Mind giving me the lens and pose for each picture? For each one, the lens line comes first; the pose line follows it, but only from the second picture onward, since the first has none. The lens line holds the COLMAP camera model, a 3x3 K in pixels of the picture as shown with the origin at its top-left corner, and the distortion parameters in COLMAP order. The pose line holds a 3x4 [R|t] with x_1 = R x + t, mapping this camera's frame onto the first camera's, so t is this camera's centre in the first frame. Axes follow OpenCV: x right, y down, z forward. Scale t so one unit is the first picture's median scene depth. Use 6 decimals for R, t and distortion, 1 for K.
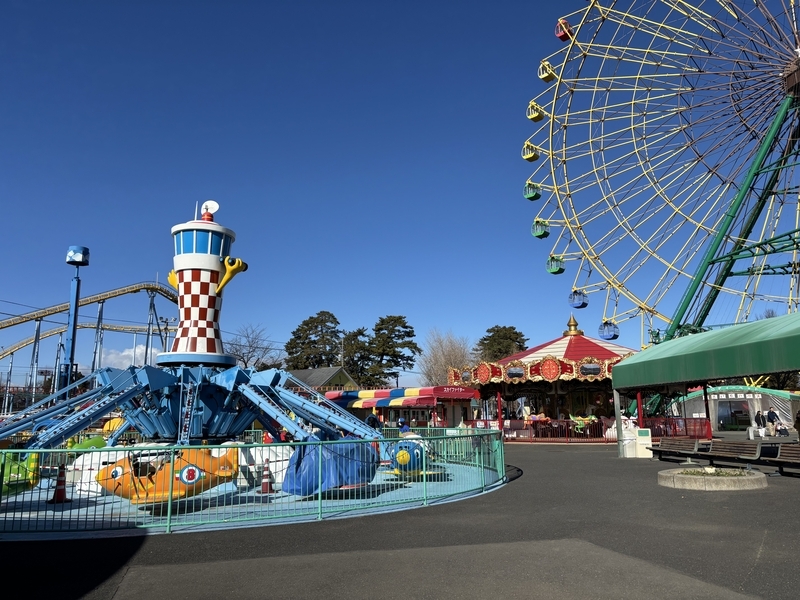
lens RADIAL K [[607.2, 0, 396.1], [0, 607.2, 307.0], [0, 0, 1]] dist [0.072595, -0.079170]
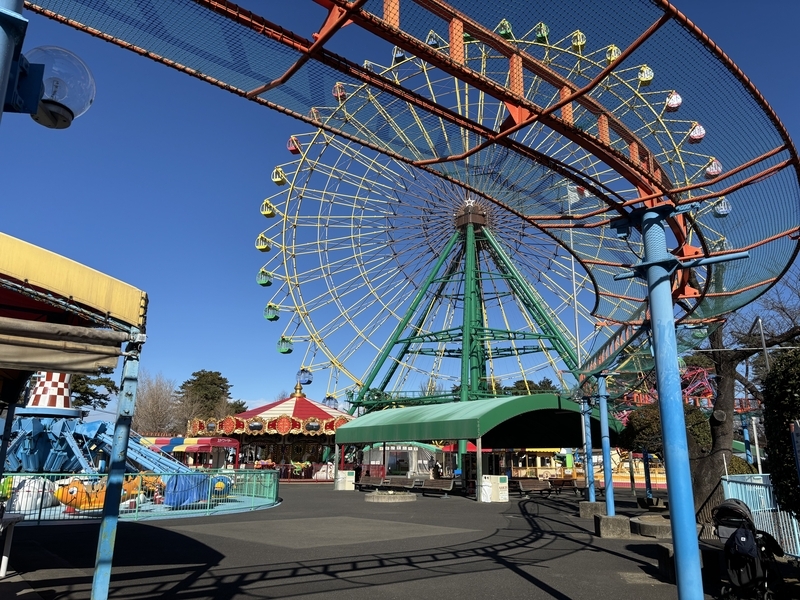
lens RADIAL K [[607.2, 0, 396.1], [0, 607.2, 307.0], [0, 0, 1]] dist [0.072595, -0.079170]
pose [[0.878922, 0.139993, 0.455958, -0.153002], [-0.107323, 0.989489, -0.096922, -0.043176], [-0.464734, 0.036252, 0.884708, -0.254175]]
